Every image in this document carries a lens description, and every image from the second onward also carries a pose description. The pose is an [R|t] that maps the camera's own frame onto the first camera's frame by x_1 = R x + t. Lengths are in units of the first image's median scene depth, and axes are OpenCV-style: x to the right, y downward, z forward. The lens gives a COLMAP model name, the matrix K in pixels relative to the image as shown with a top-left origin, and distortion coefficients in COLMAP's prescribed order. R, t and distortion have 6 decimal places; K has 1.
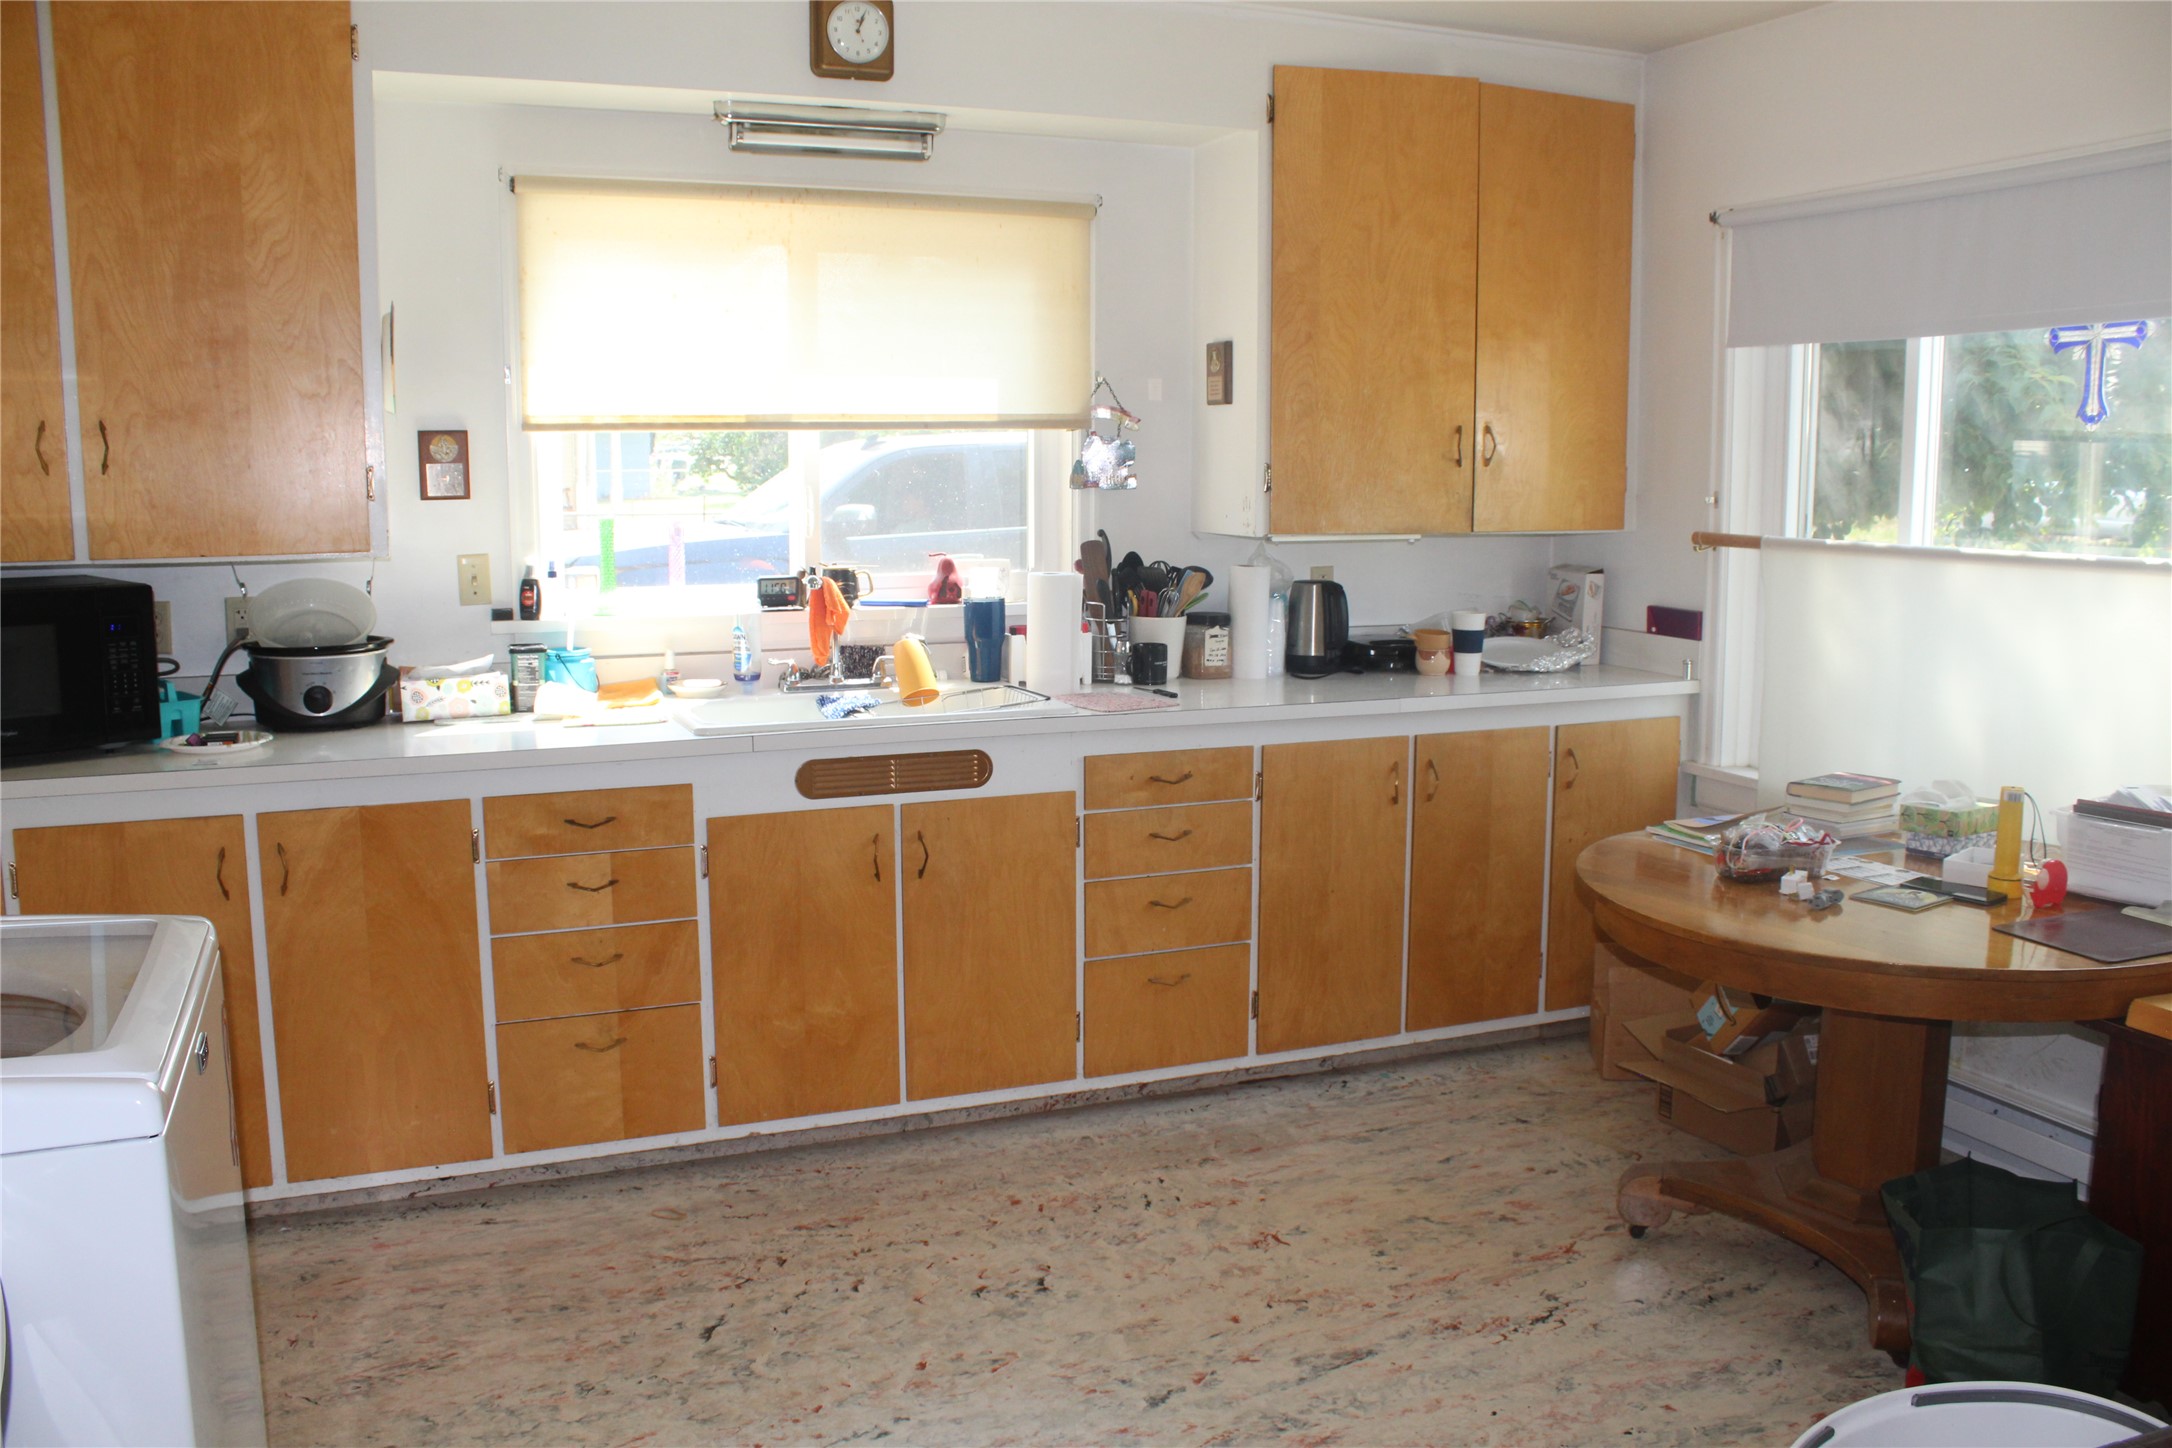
lens RADIAL K [[1840.8, 0, 1089.0], [0, 1840.8, 722.3], [0, 0, 1]] dist [-0.093538, 0.052167]
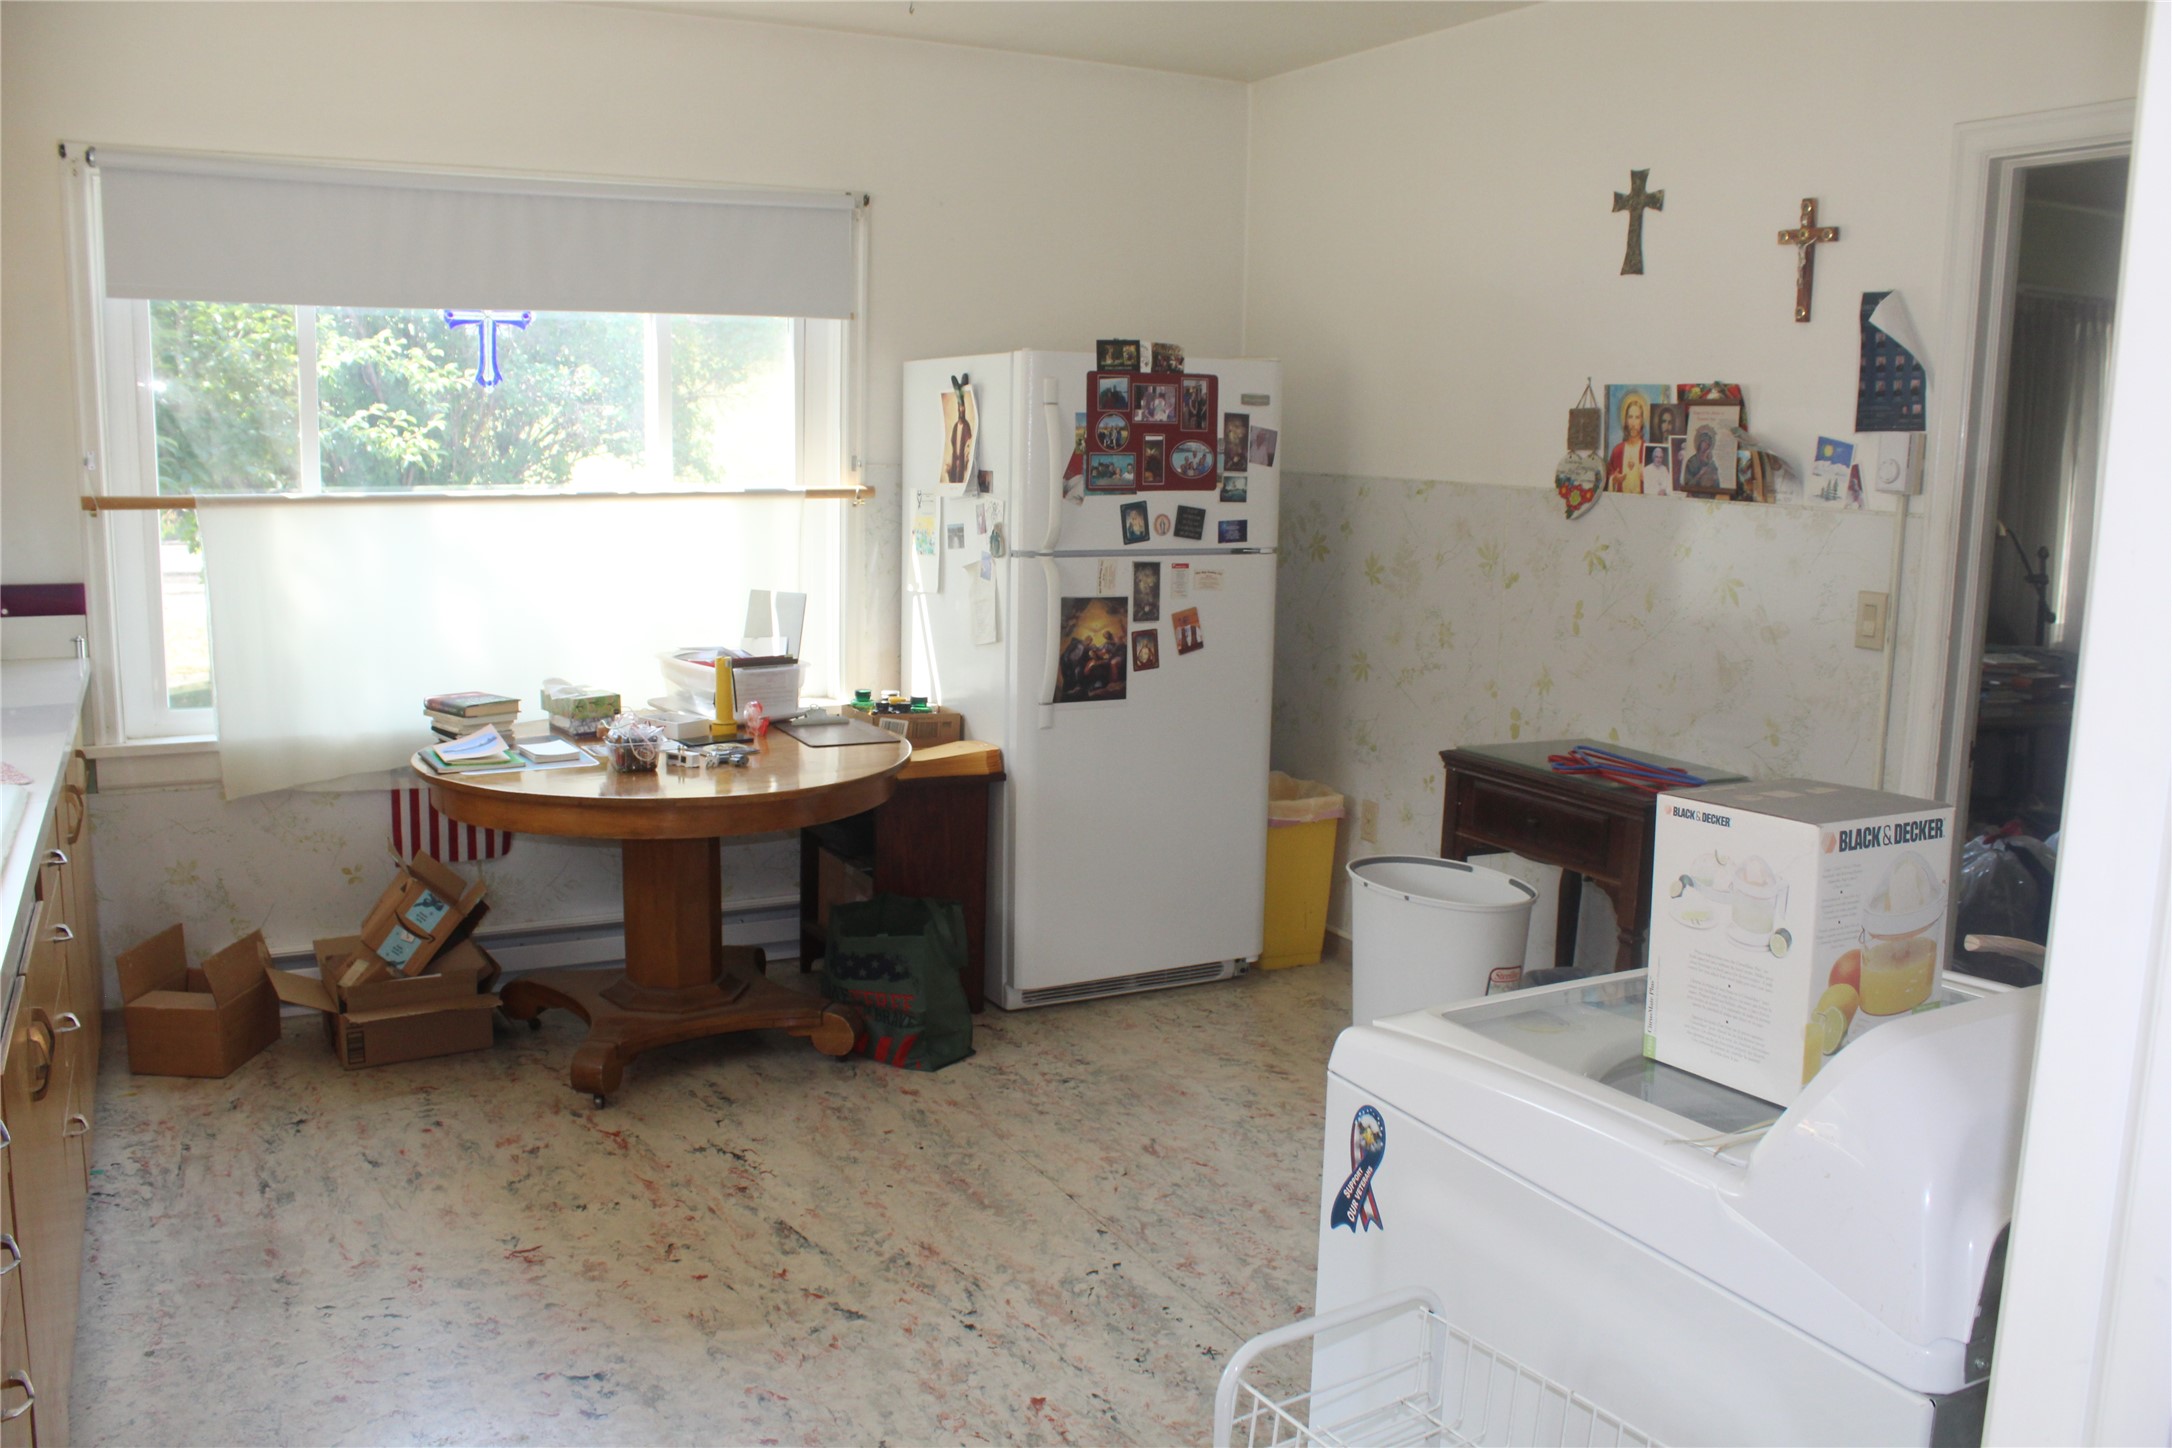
lens RADIAL K [[1840.8, 0, 1086.7], [0, 1840.8, 737.1], [0, 0, 1]] dist [-0.093538, 0.052167]
pose [[-0.097996, -0.167332, 0.981018, -0.809502], [0.125592, 0.975802, 0.178988, -0.108511], [-0.987230, 0.140748, -0.074609, 0.755700]]
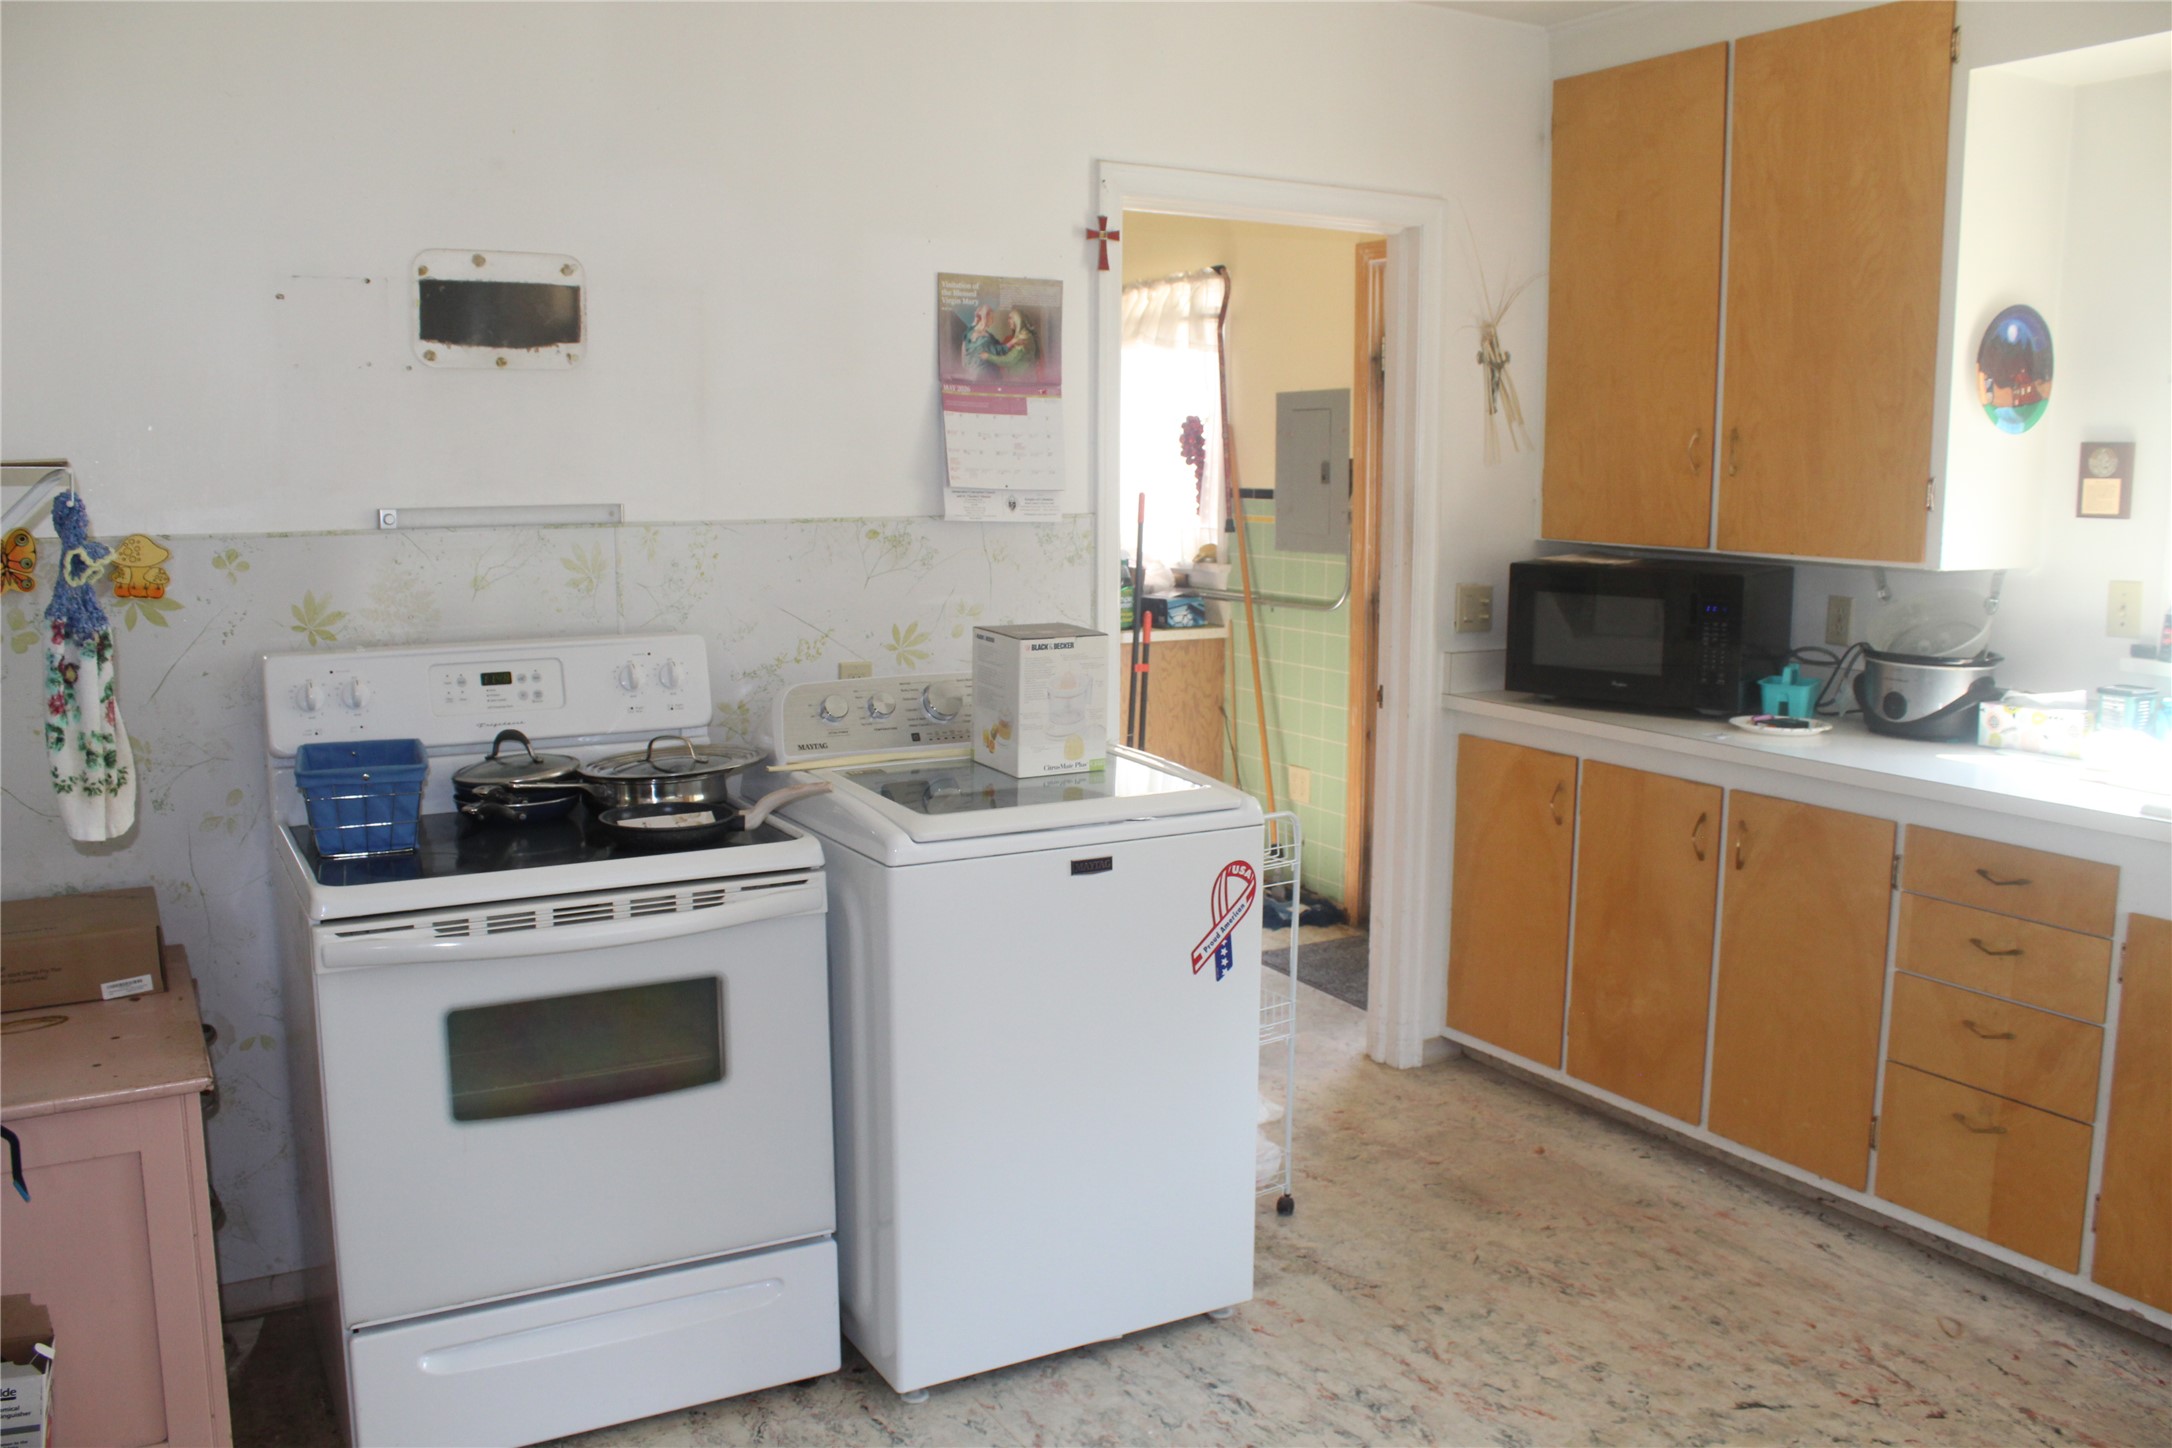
lens RADIAL K [[1840.8, 0, 1086.8], [0, 1840.8, 717.6], [0, 0, 1]] dist [-0.093538, 0.052167]
pose [[0.137484, 0.142015, -0.980270, 0.532485], [-0.153298, 0.980794, 0.120591, -0.061854], [0.978569, 0.133694, 0.156614, 0.421902]]
